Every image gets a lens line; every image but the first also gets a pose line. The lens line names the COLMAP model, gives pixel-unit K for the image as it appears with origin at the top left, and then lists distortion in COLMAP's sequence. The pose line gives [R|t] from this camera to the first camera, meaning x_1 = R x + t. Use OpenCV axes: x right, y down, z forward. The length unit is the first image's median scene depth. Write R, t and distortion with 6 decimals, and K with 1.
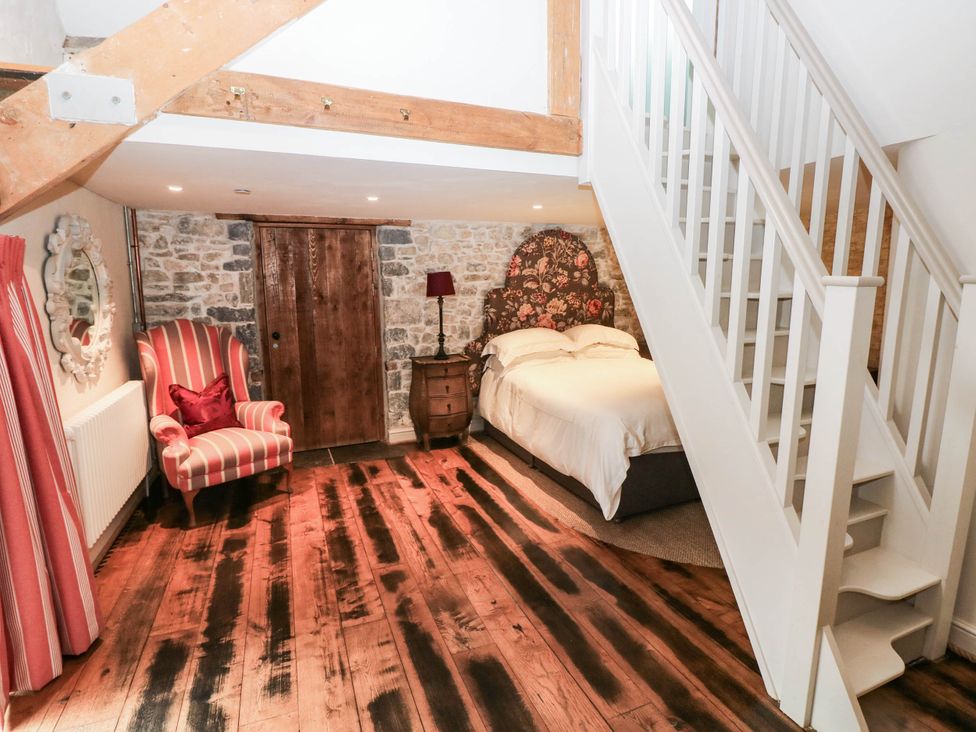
lens RADIAL K [[492.3, 0, 486.6], [0, 492.3, 369.2], [0, 0, 1]] dist [-0.016695, 0.000090]
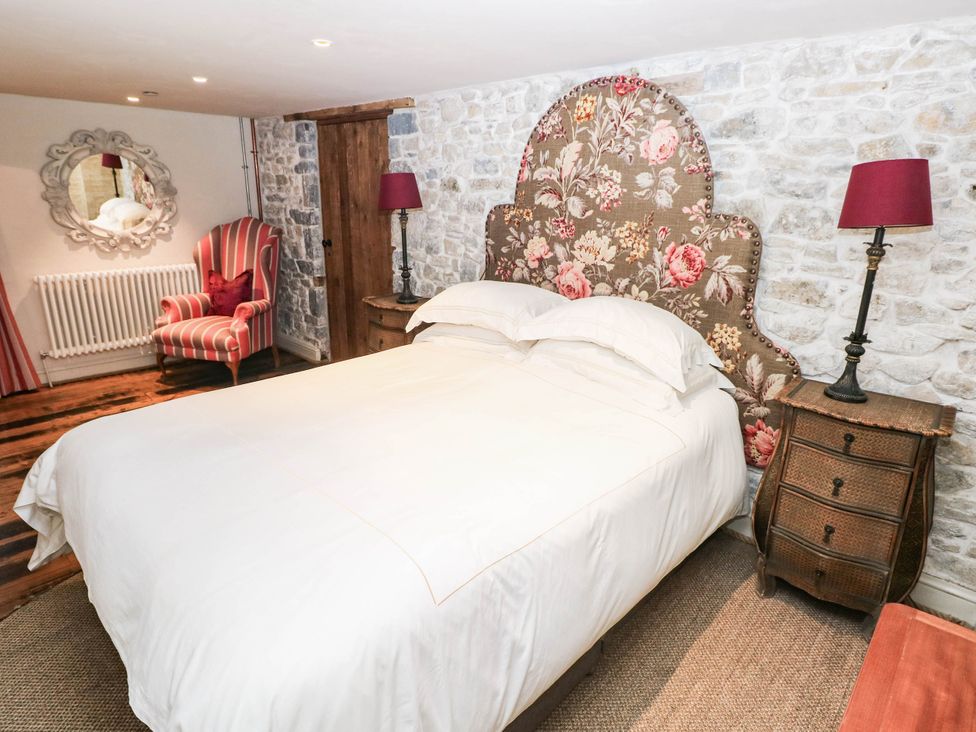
lens RADIAL K [[539.6, 0, 488.1], [0, 539.6, 366.7], [0, 0, 1]] dist [-0.016164, -0.006969]
pose [[0.433245, 0.295195, -0.851562, 0.586939], [-0.187532, 0.953687, 0.235187, -0.124621], [0.881550, 0.057802, 0.468539, 0.684584]]
